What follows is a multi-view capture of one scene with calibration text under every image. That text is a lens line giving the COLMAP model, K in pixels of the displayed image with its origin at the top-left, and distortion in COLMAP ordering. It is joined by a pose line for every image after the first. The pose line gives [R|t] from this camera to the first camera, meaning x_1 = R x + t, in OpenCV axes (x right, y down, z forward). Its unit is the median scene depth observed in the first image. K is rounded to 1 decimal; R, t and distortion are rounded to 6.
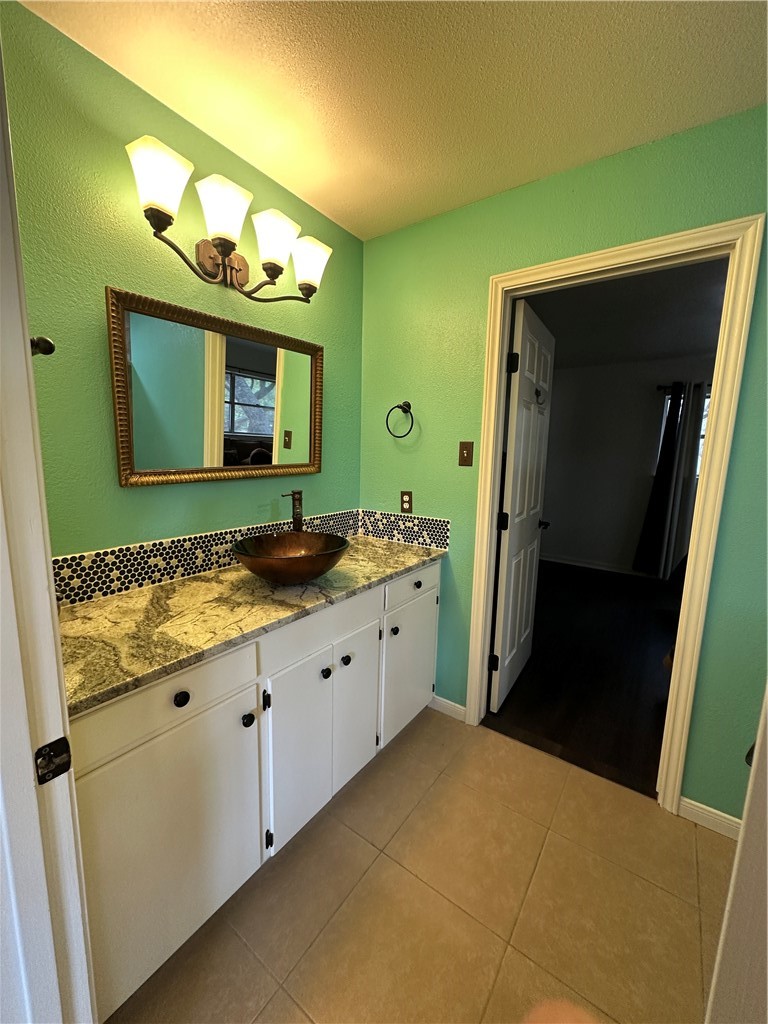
lens RADIAL K [[410.7, 0, 383.1], [0, 410.7, 508.8], [0, 0, 1]] dist [-0.003762, 0.001105]
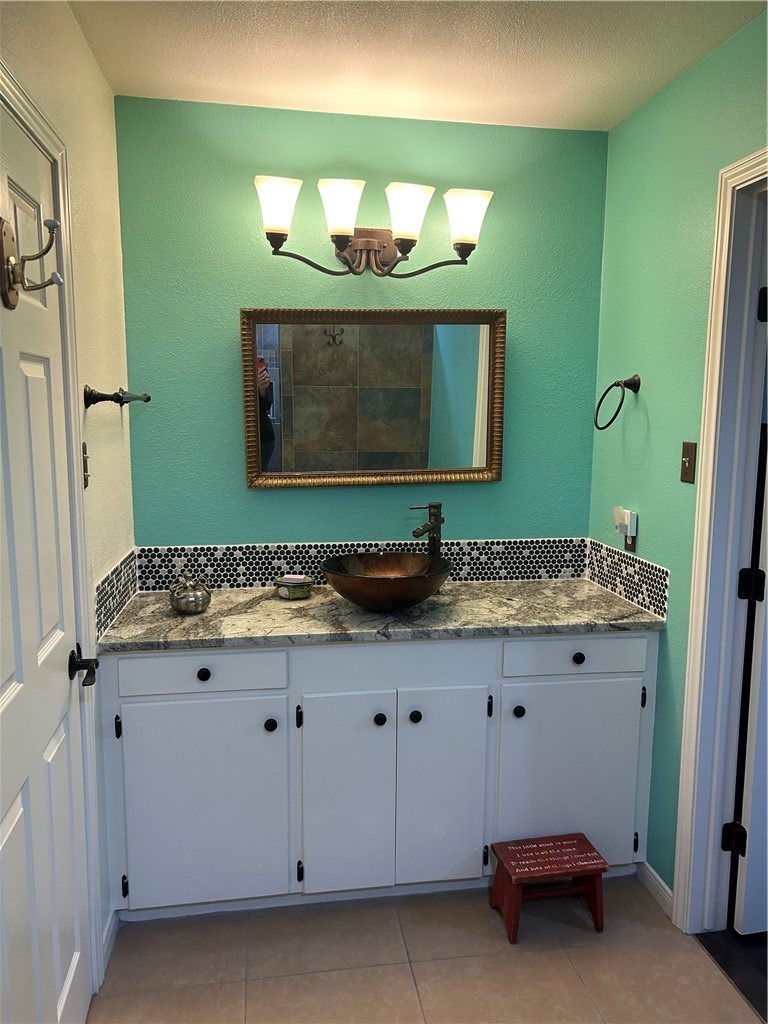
lens RADIAL K [[775.0, 0, 390.5], [0, 775.0, 508.2], [0, 0, 1]] dist [0.050536, -0.051449]
pose [[0.699865, 0.076544, -0.710162, 0.942207], [-0.092067, 0.995615, 0.016579, -0.061143], [0.708317, 0.053780, 0.703843, -0.138967]]
